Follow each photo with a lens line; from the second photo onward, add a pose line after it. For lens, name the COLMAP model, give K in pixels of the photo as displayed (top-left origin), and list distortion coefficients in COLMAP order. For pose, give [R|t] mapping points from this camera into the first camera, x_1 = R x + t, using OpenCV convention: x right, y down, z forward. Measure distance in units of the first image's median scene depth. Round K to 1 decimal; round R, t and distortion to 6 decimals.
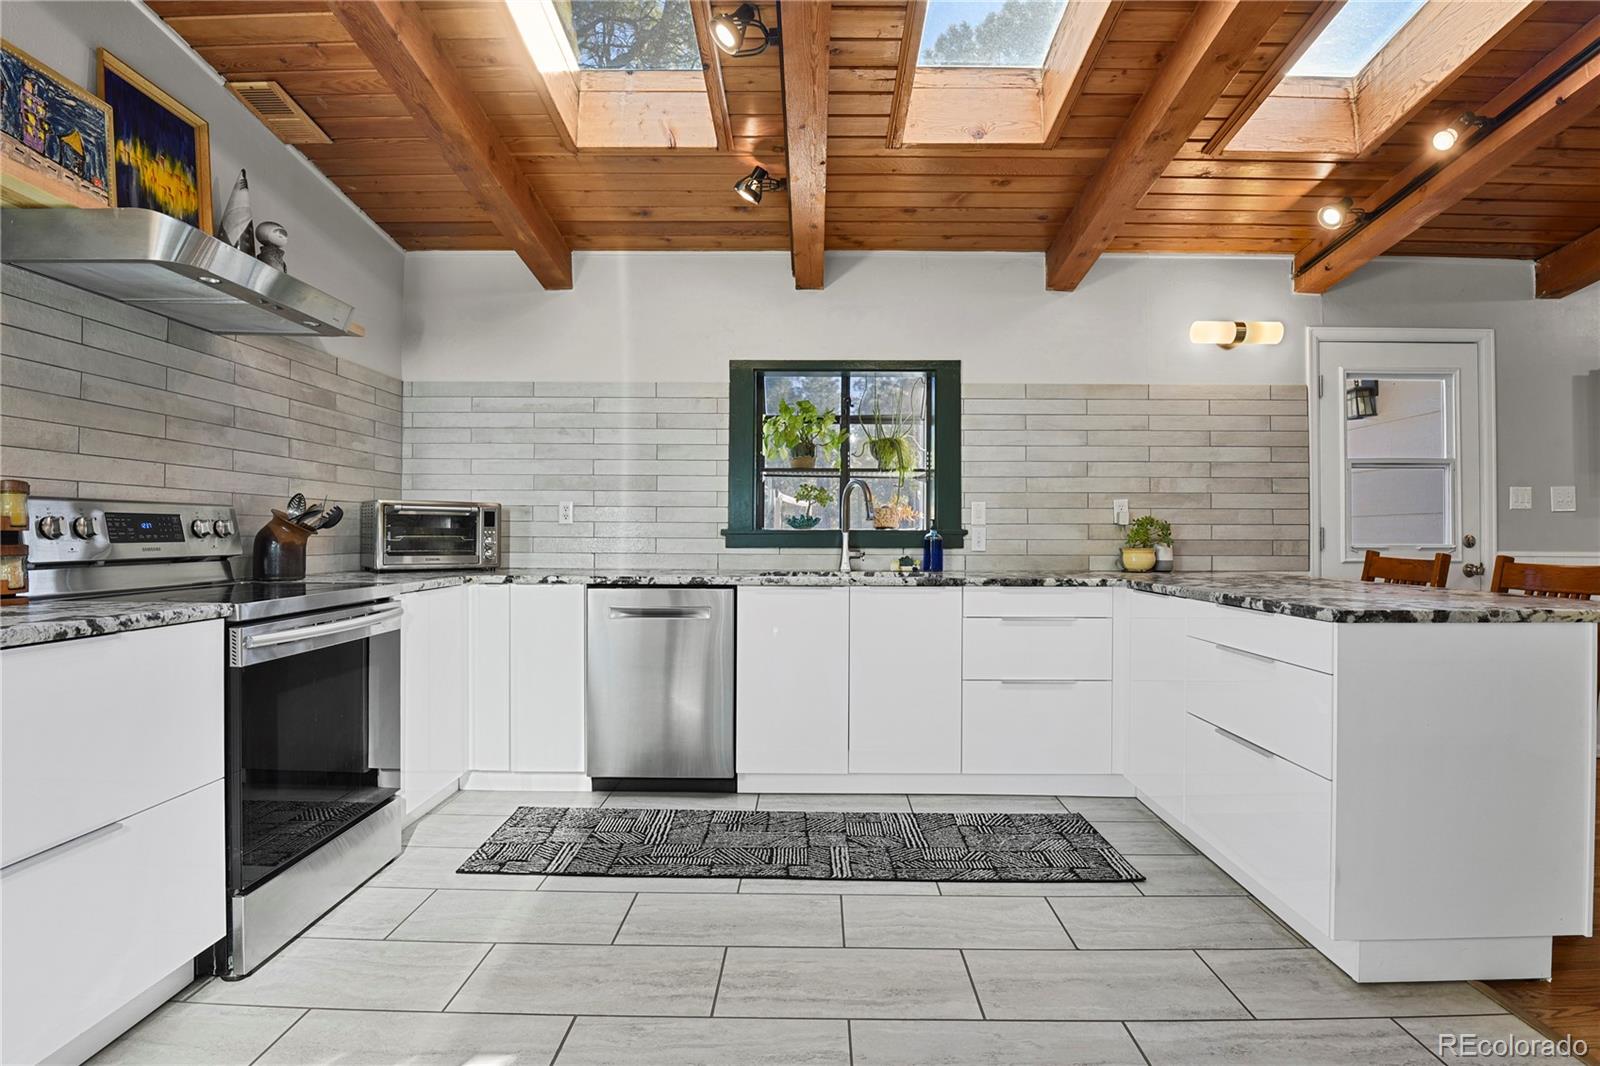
lens RADIAL K [[798.3, 0, 809.5], [0, 798.3, 532.5], [0, 0, 1]] dist [-0.019570, -0.007922]
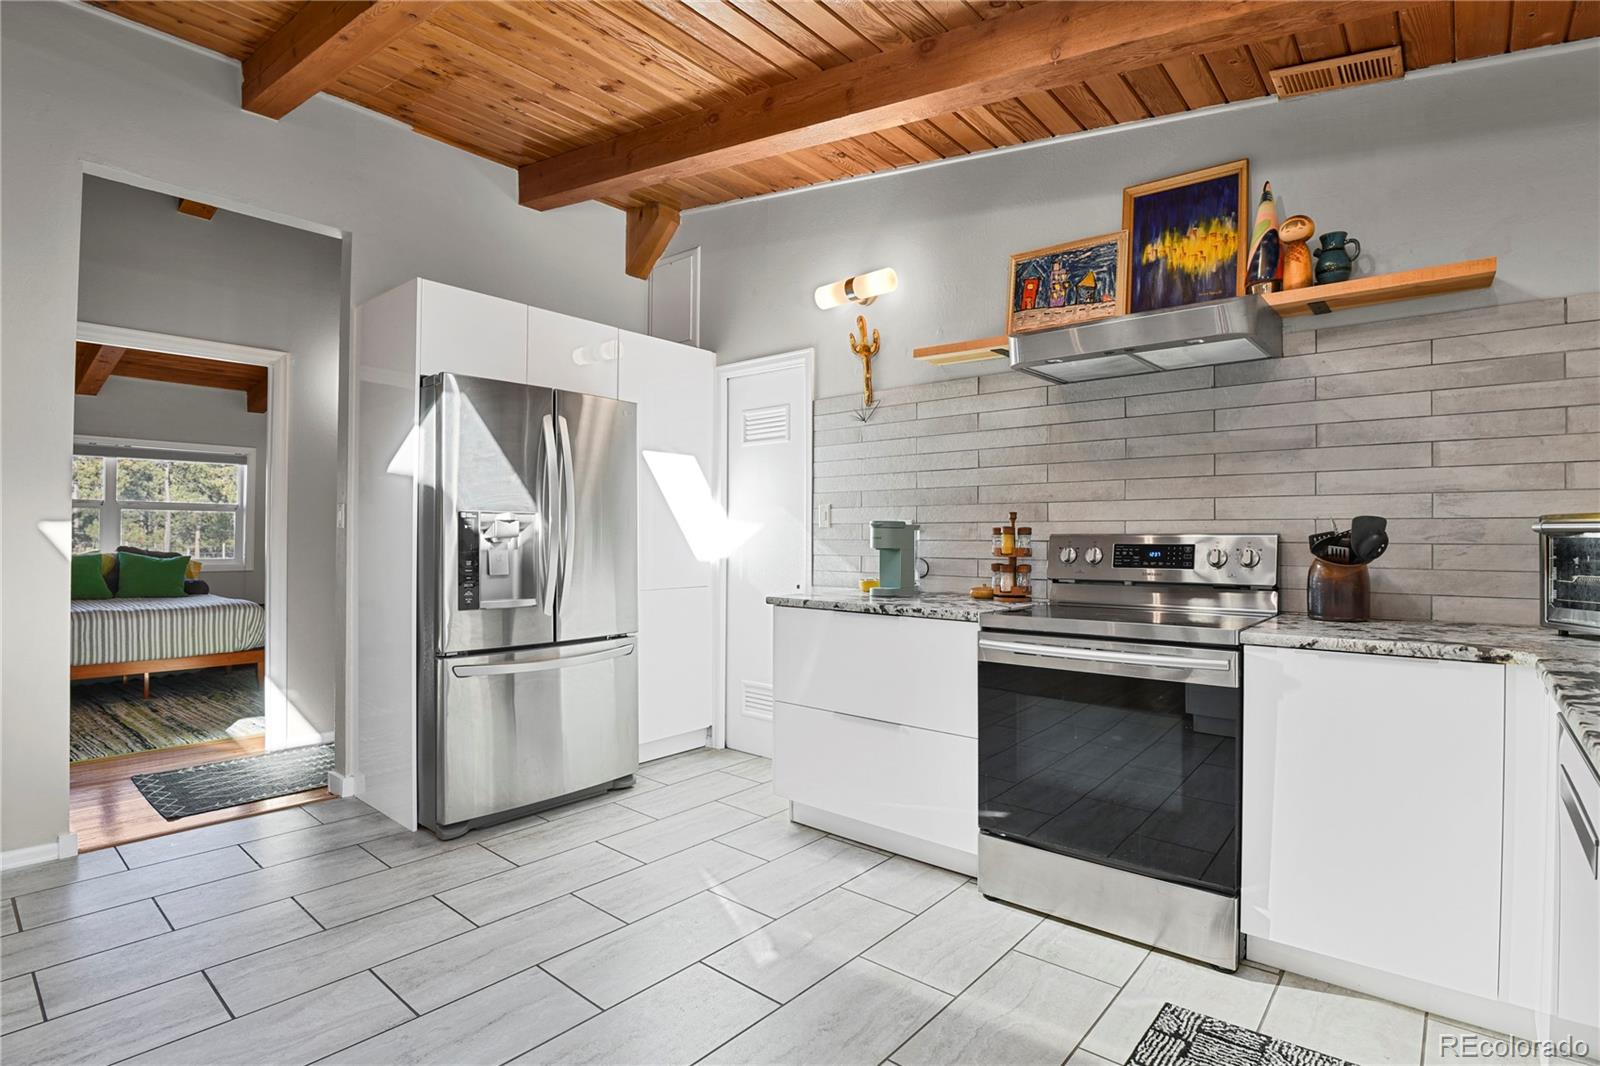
lens RADIAL K [[781.0, 0, 811.2], [0, 781.0, 532.8], [0, 0, 1]] dist [-0.019552, -0.009379]
pose [[-0.641167, -0.011663, -0.767313, 0.254918], [-0.004315, 0.999923, -0.011593, -0.016129], [0.767389, -0.004122, -0.641169, 0.857053]]
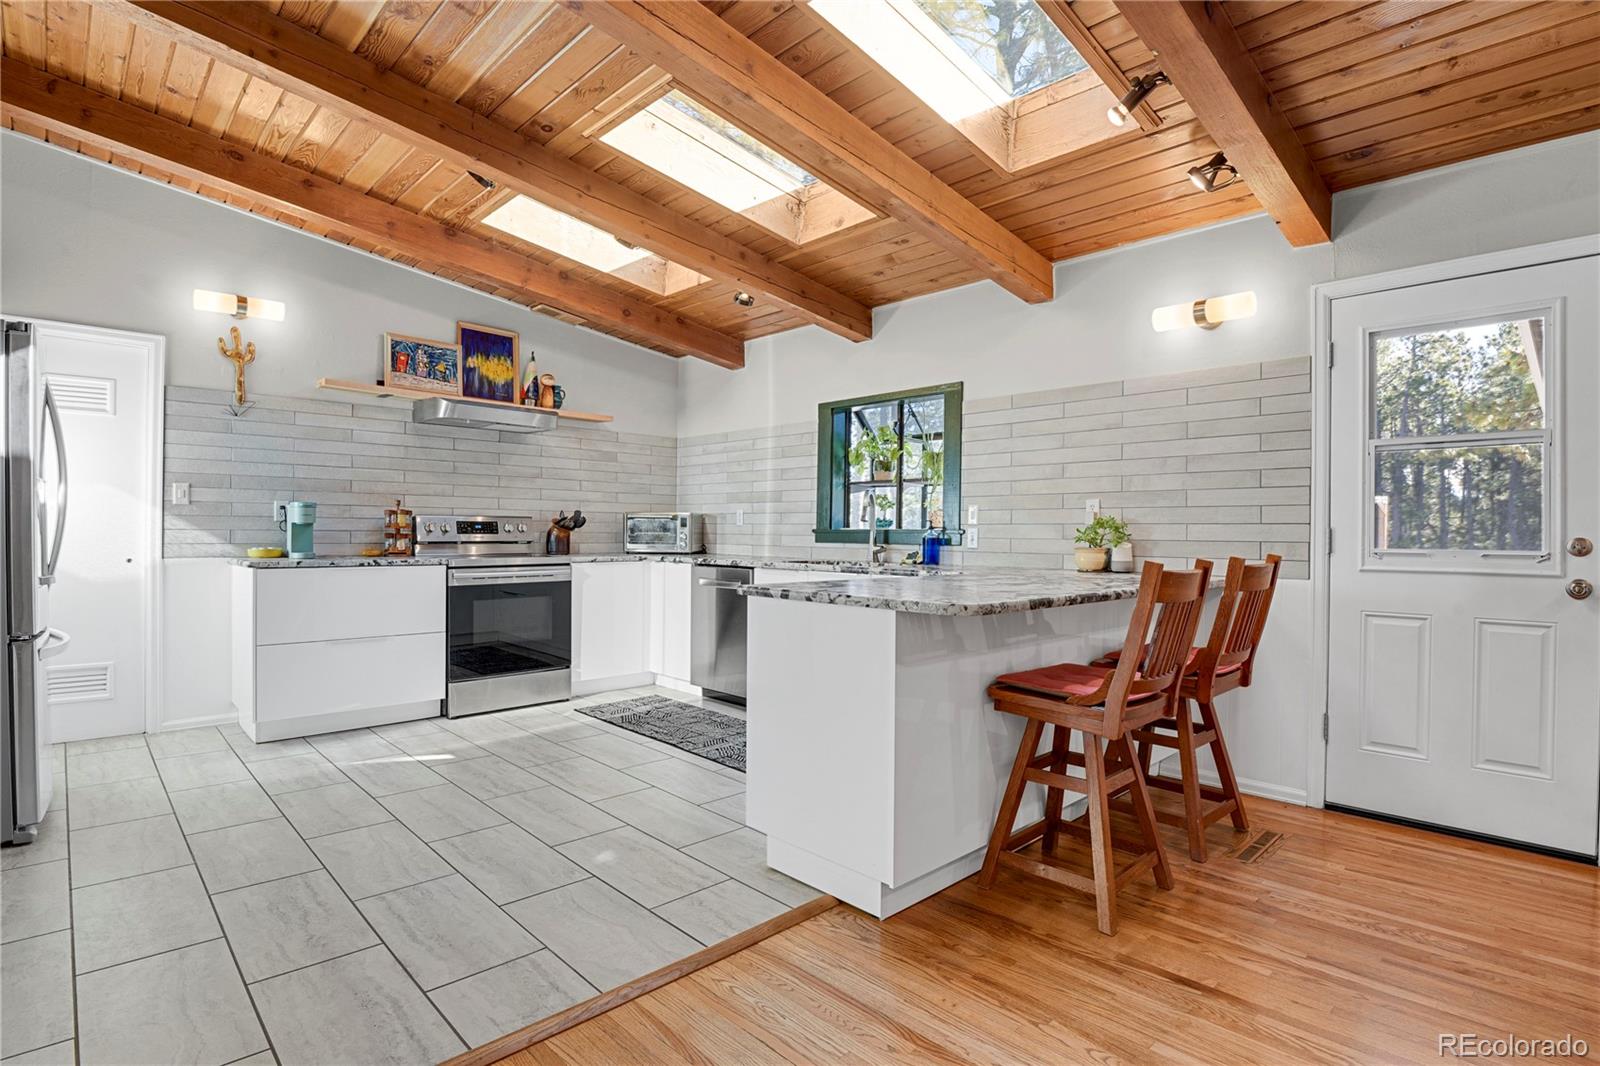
lens RADIAL K [[792.6, 0, 811.8], [0, 792.6, 533.9], [0, 0, 1]] dist [-0.019122, -0.008026]
pose [[0.703902, 0.005044, -0.710280, 0.910336], [-0.004673, 0.999986, 0.002470, 0.001305], [0.710282, 0.001580, 0.703915, 0.051491]]
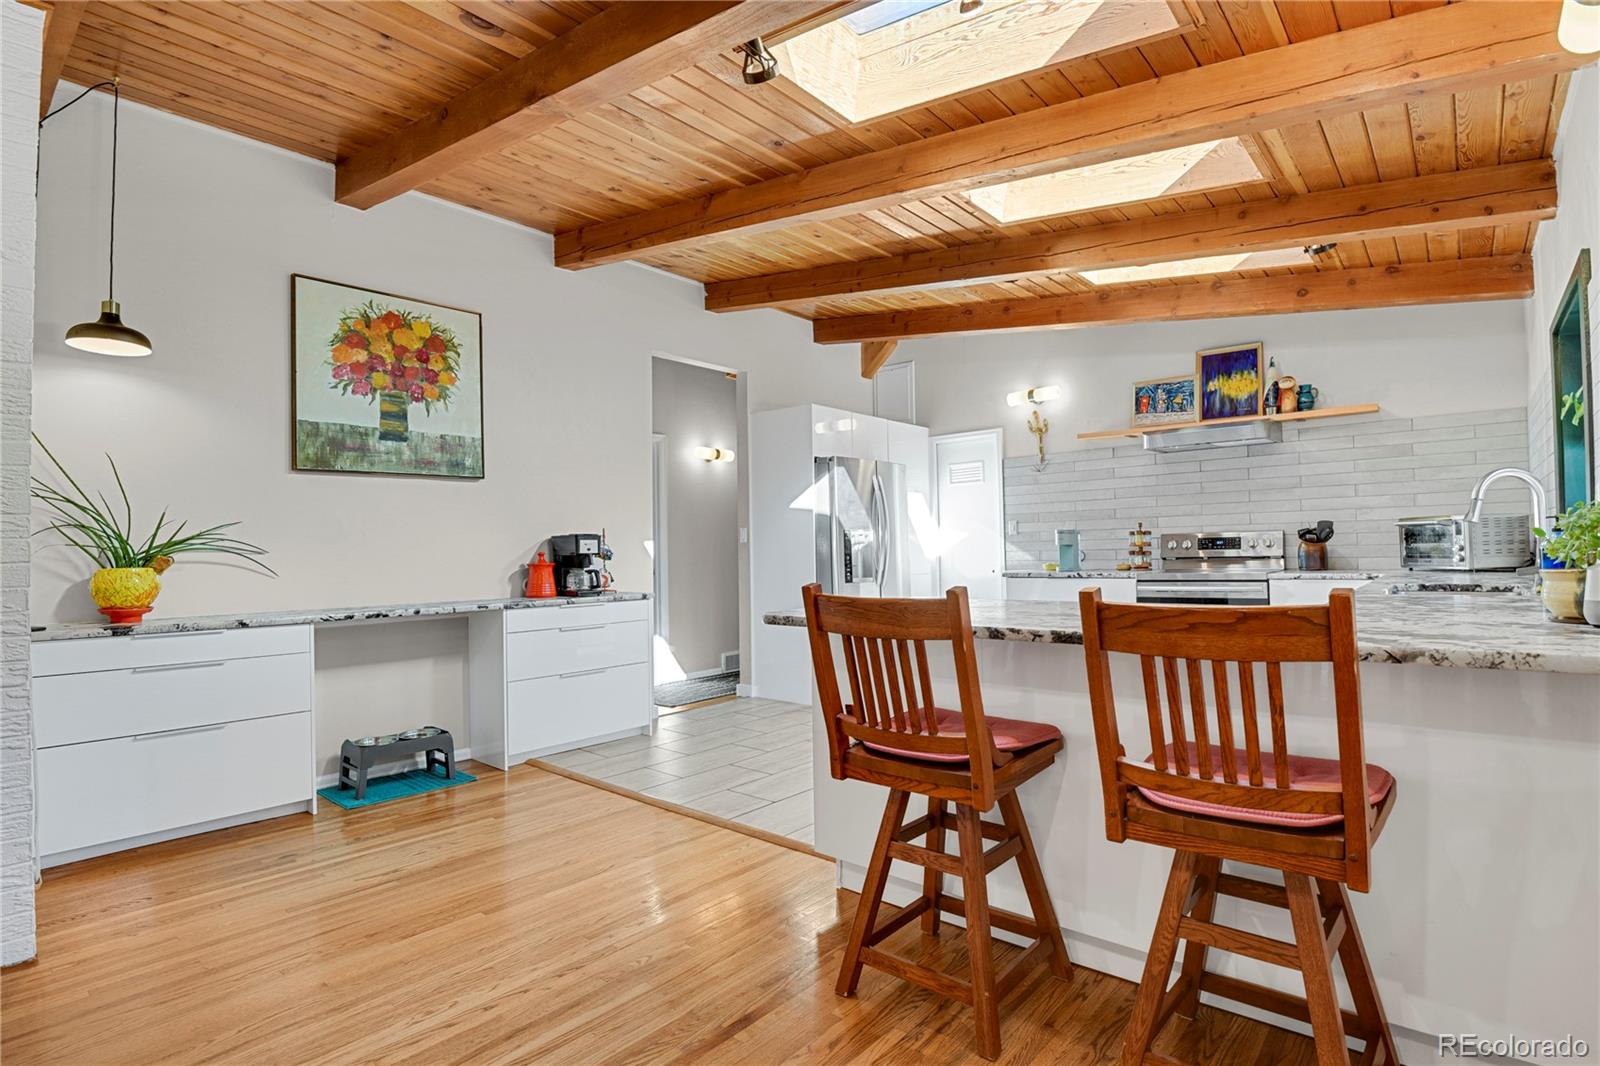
lens RADIAL K [[781.0, 0, 811.2], [0, 781.0, 532.8], [0, 0, 1]] dist [-0.019552, -0.009379]
pose [[-0.646544, -0.009036, -0.762823, 1.074024], [0.021031, 0.999339, -0.029663, 0.002988], [0.762586, -0.035221, -0.645927, 0.986767]]
